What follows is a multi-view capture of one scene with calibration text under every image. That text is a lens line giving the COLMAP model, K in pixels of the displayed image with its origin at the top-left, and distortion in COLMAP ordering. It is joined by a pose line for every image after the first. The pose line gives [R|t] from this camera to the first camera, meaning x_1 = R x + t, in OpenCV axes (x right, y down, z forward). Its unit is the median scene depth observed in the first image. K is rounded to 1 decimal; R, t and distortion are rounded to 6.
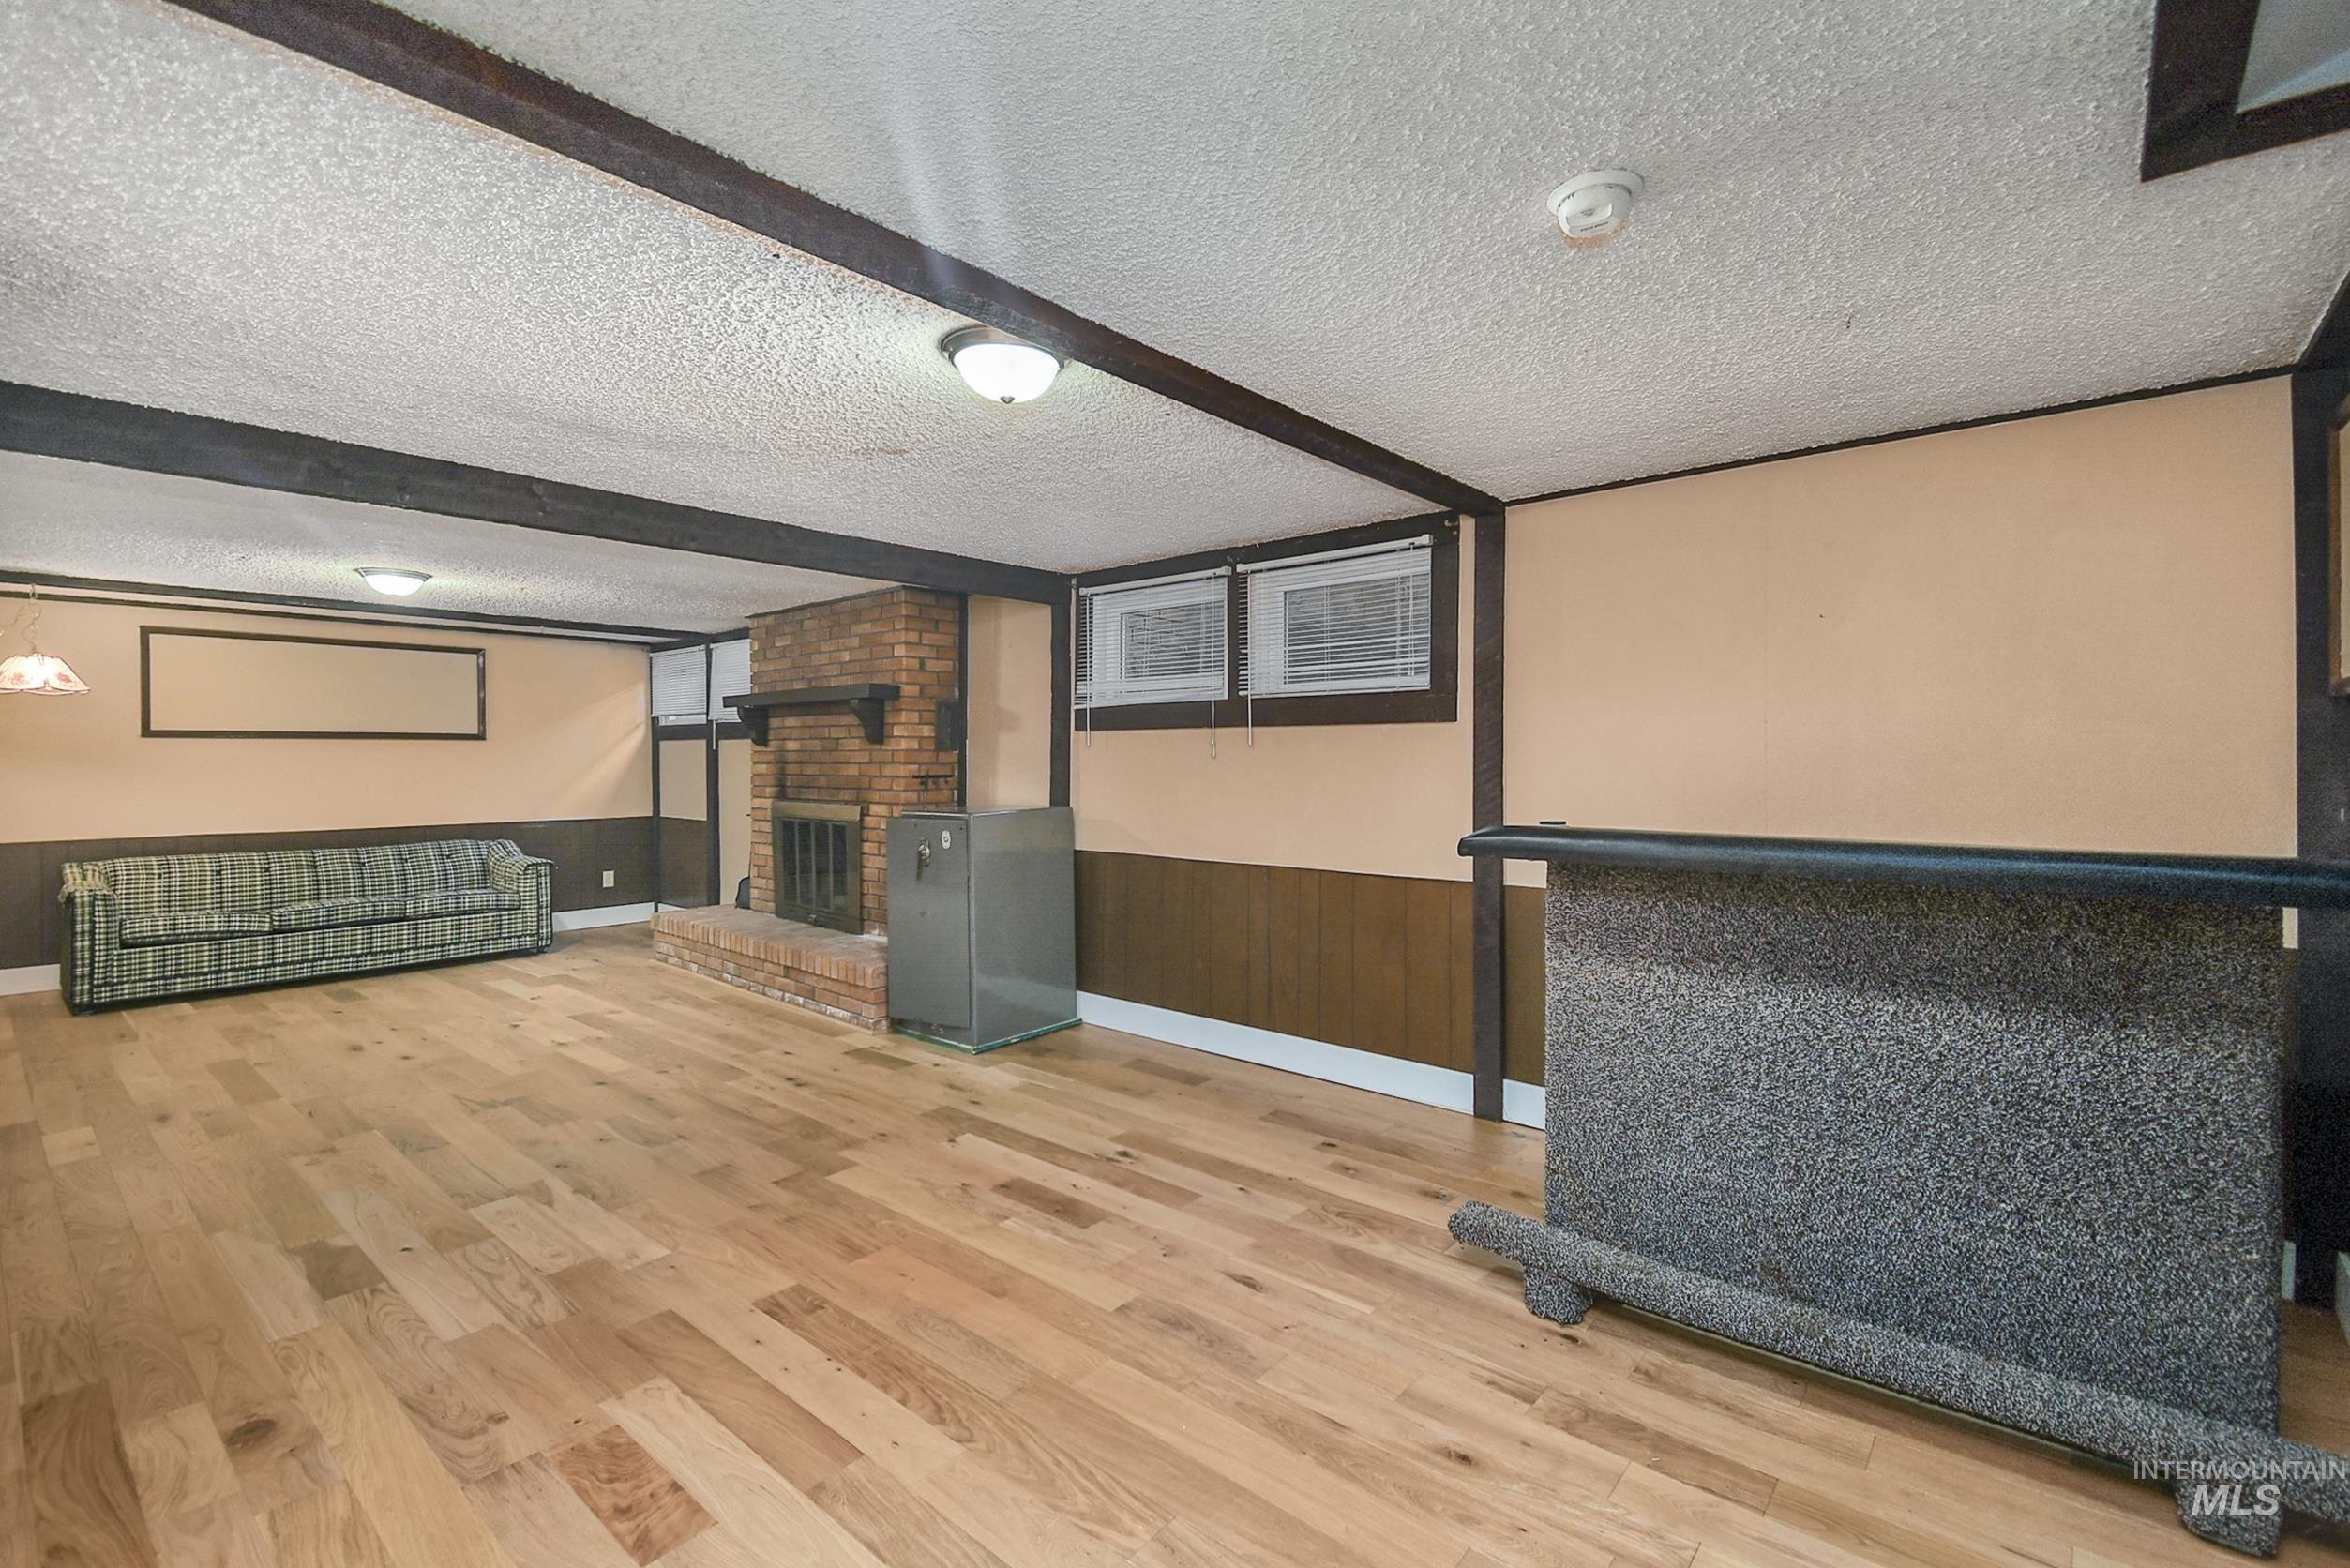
lens RADIAL K [[1056.4, 0, 1170.9], [0, 1056.4, 759.5], [0, 0, 1]] dist [0.059888, -0.032309]
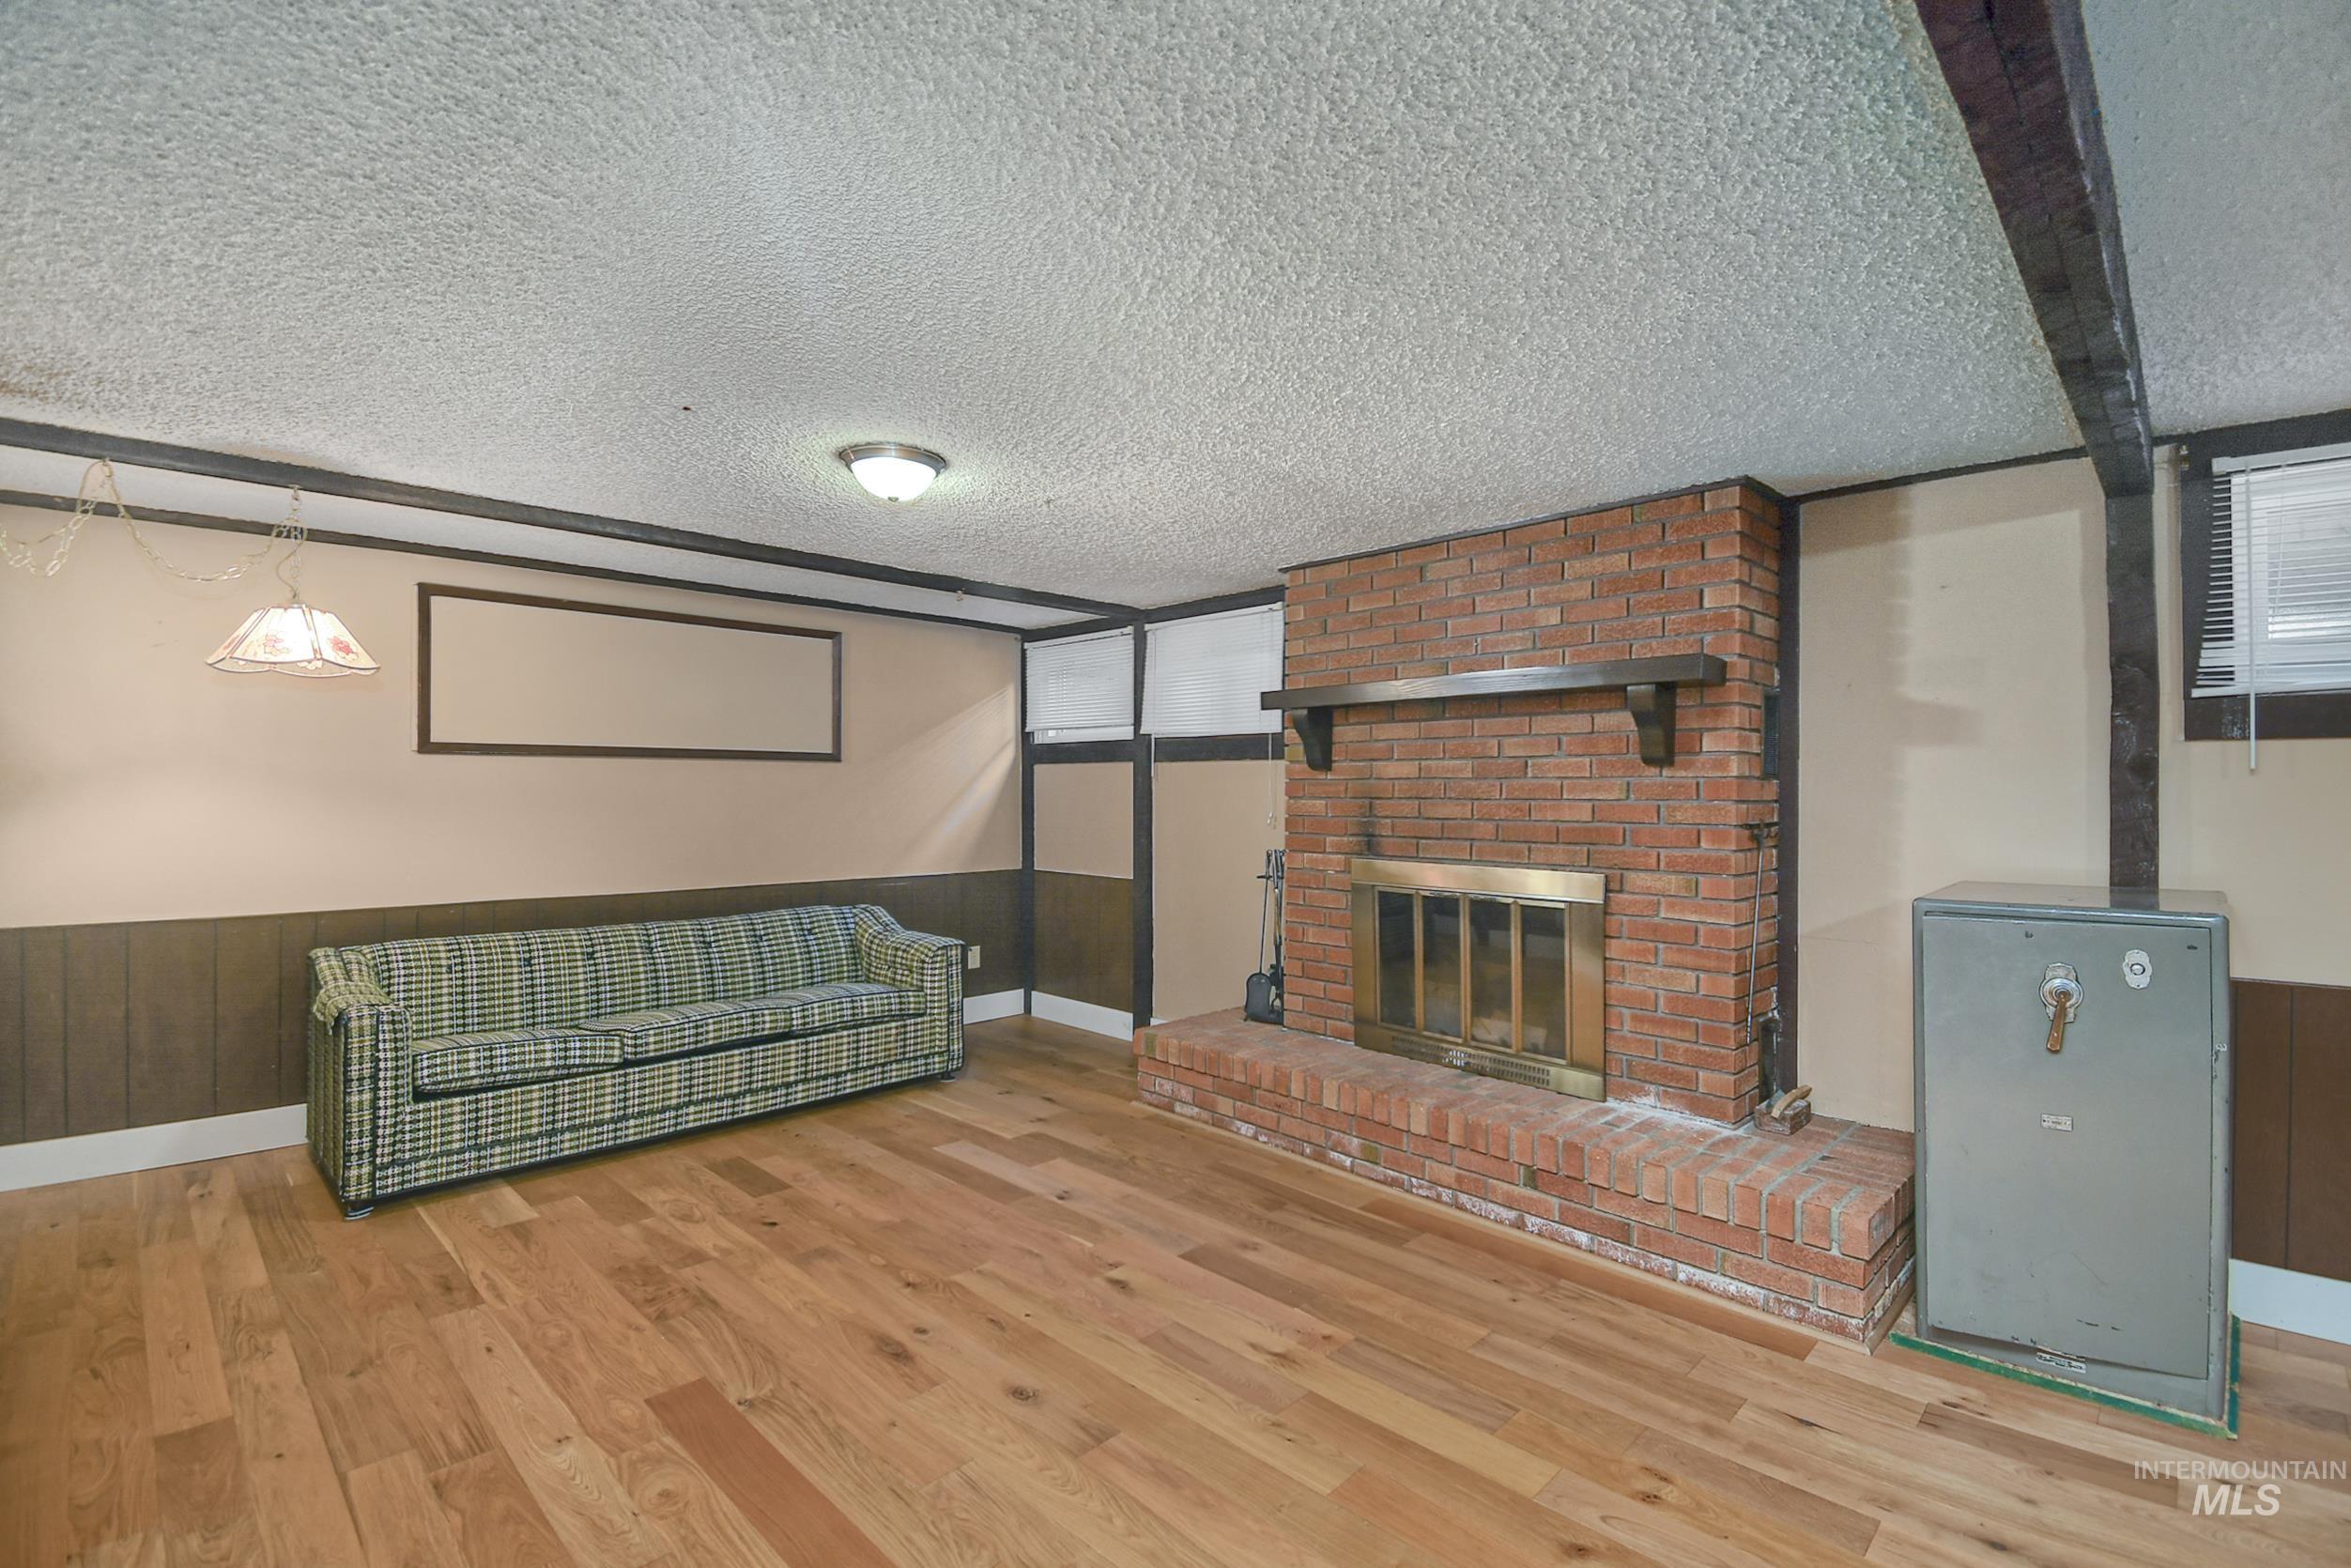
lens RADIAL K [[1066.8, 0, 1175.5], [0, 1066.8, 784.0], [0, 0, 1]] dist [0.030841, -0.037327]
pose [[0.998102, 0.005161, -0.061369, -0.486117], [-0.005639, 0.999955, -0.007619, 0.000572], [0.061327, 0.007951, 0.998086, 0.410653]]
